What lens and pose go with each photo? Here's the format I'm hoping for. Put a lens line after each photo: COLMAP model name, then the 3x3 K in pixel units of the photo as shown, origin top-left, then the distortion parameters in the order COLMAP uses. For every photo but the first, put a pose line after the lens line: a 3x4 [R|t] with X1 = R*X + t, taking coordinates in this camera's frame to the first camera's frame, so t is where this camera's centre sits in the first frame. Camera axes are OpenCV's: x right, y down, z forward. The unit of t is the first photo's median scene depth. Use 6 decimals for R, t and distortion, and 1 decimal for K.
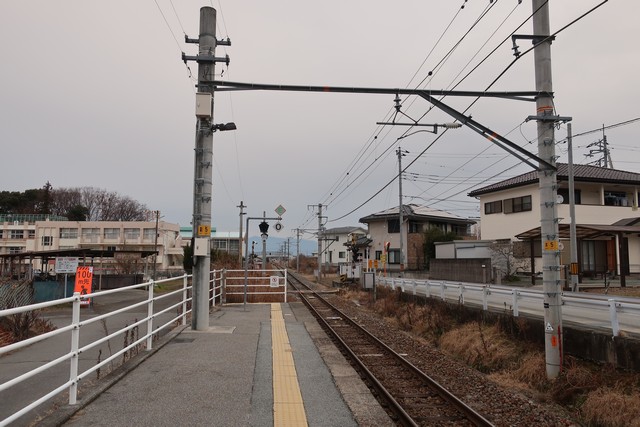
lens RADIAL K [[503.4, 0, 320.0], [0, 503.4, 213.5], [0, 0, 1]] dist [-0.002657, 0.002259]
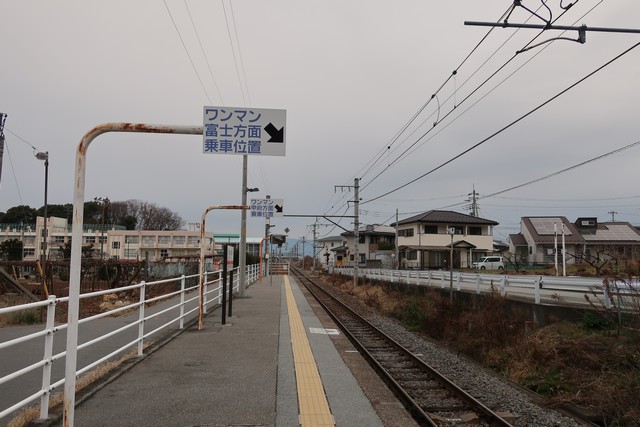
lens RADIAL K [[503.4, 0, 320.0], [0, 503.4, 213.5], [0, 0, 1]] dist [-0.002657, 0.002259]
pose [[0.999727, 0.003209, -0.023131, 0.047725], [-0.003240, 0.999994, -0.001322, -0.046582], [0.023126, 0.001396, 0.999732, -0.511511]]
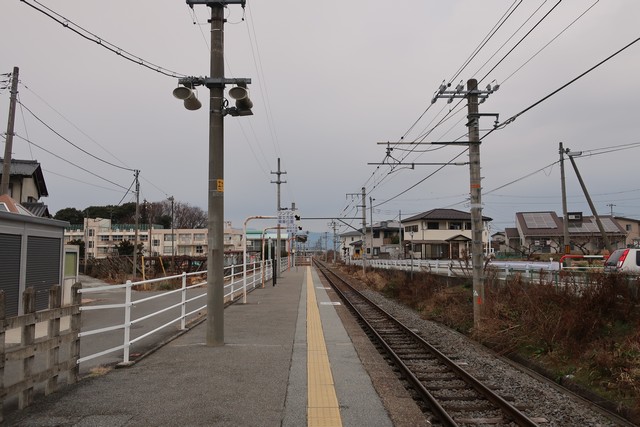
lens RADIAL K [[503.4, 0, 320.0], [0, 503.4, 213.5], [0, 0, 1]] dist [-0.002657, 0.002259]
pose [[0.997327, -0.015823, -0.071331, 0.068235], [0.016651, 0.999801, 0.011032, -0.062149], [0.071143, -0.012190, 0.997392, -0.685437]]
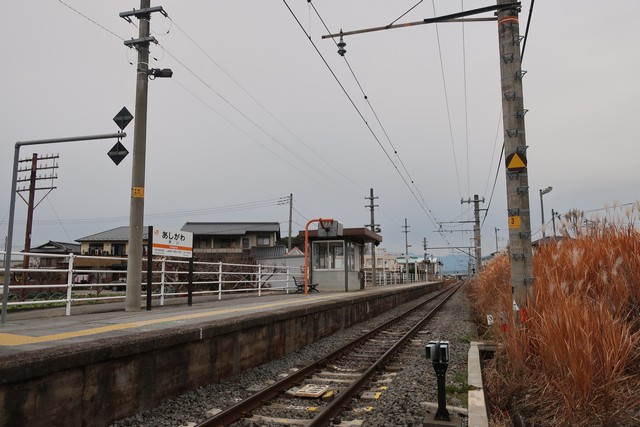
lens RADIAL K [[503.4, 0, 320.0], [0, 503.4, 213.5], [0, 0, 1]] dist [-0.002657, 0.002259]
pose [[0.927715, -0.060604, -0.368336, 0.187086], [0.046573, 0.997815, -0.046874, -0.085524], [0.370372, 0.026331, 0.928510, -1.104138]]
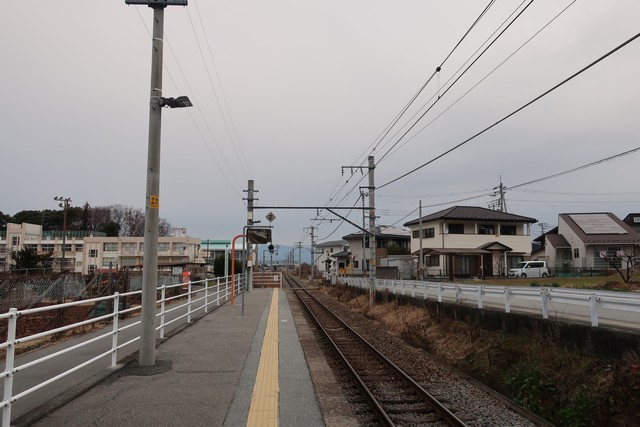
lens RADIAL K [[503.4, 0, 320.0], [0, 503.4, 213.5], [0, 0, 1]] dist [-0.002657, 0.002259]
pose [[0.999861, -0.006818, -0.015223, 0.037424], [0.006582, 0.999858, -0.015516, -0.030260], [0.015327, 0.015414, 0.999764, -0.325253]]
